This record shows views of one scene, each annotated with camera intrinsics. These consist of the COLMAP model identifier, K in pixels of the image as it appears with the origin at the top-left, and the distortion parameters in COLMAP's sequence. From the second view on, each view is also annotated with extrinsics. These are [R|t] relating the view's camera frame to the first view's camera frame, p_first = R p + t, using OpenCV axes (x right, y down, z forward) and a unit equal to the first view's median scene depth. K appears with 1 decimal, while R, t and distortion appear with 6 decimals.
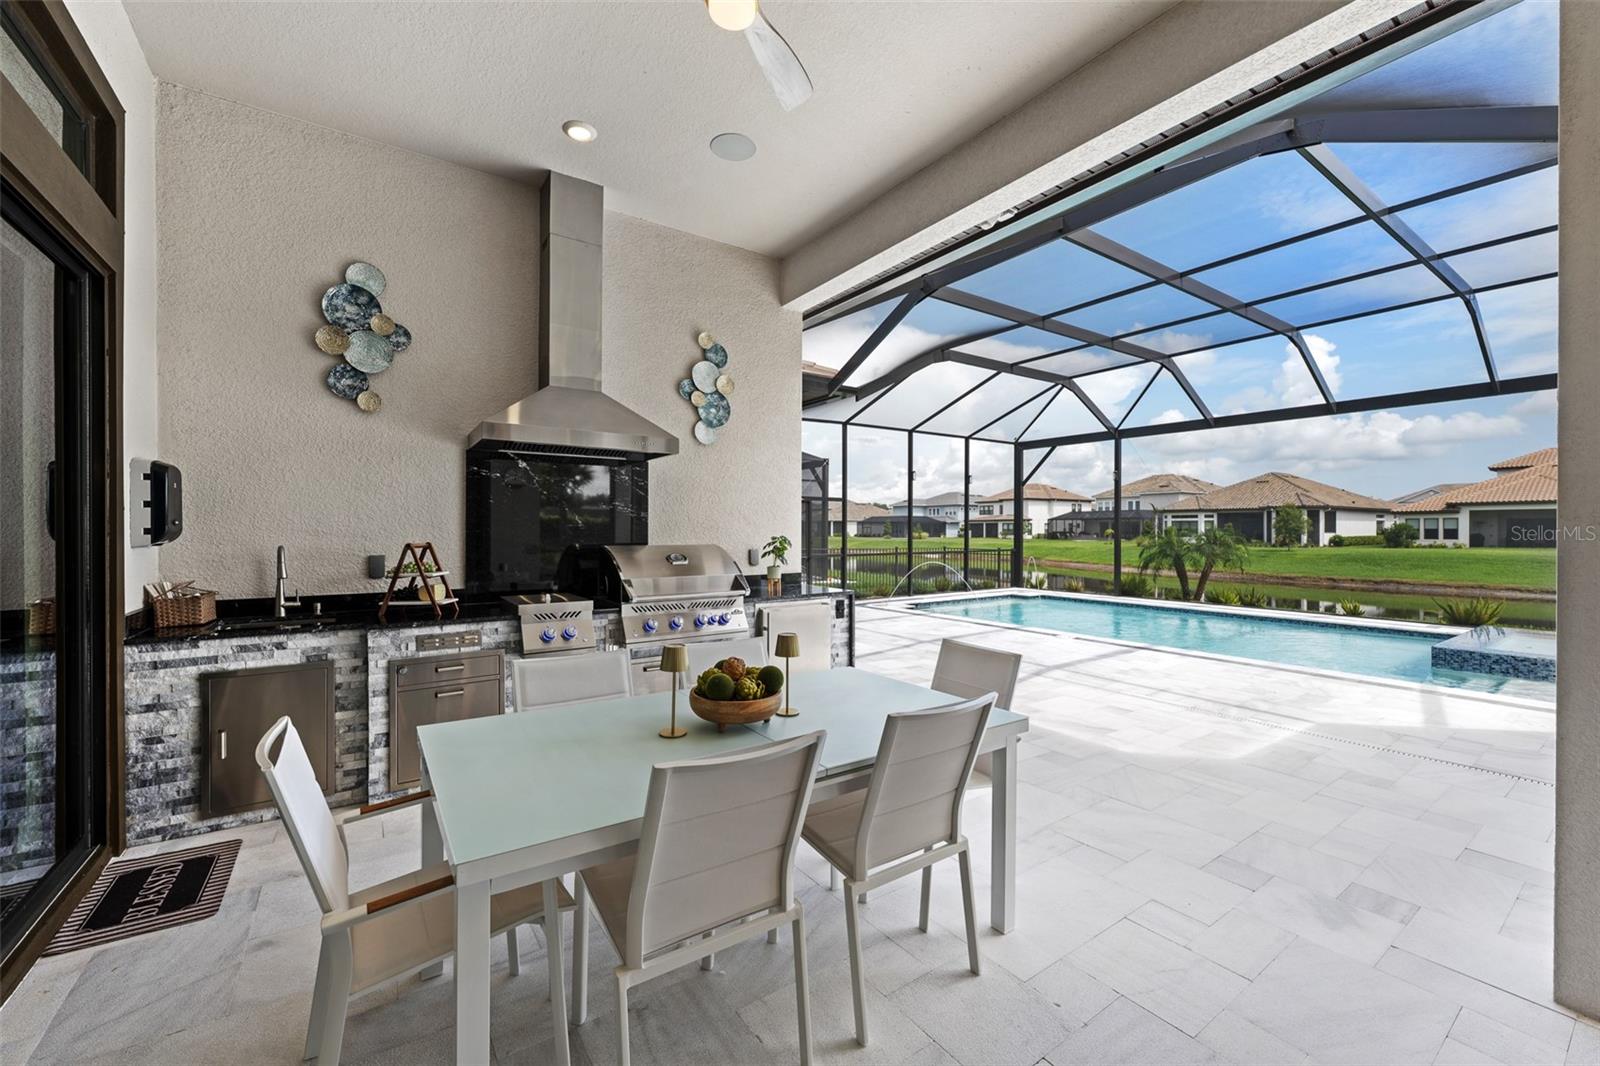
lens RADIAL K [[630.1, 0, 793.6], [0, 630.1, 531.5], [0, 0, 1]] dist [-0.000351, 0.000284]
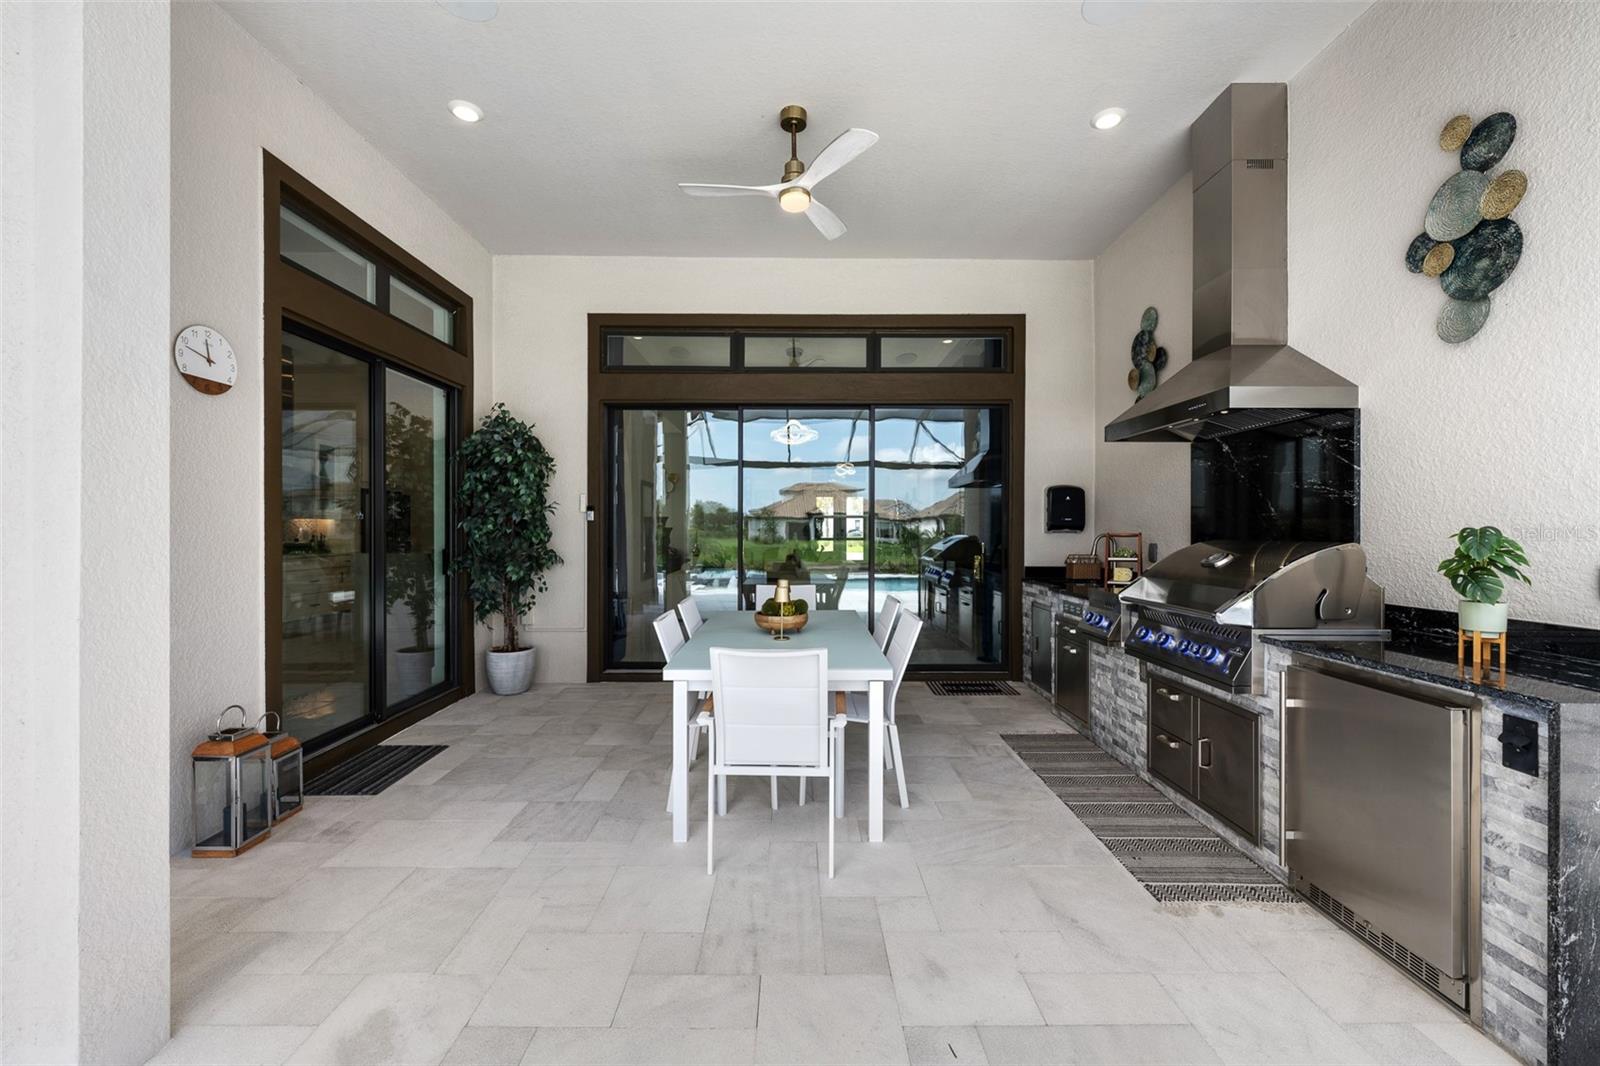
lens RADIAL K [[630.1, 0, 788.5], [0, 630.1, 534.1], [0, 0, 1]] dist [-0.000351, 0.000284]
pose [[-0.559525, -0.000624, -0.828813, 0.652852], [-0.010787, 0.999921, 0.006529, 0.015721], [0.828743, 0.012594, -0.559487, 0.986387]]
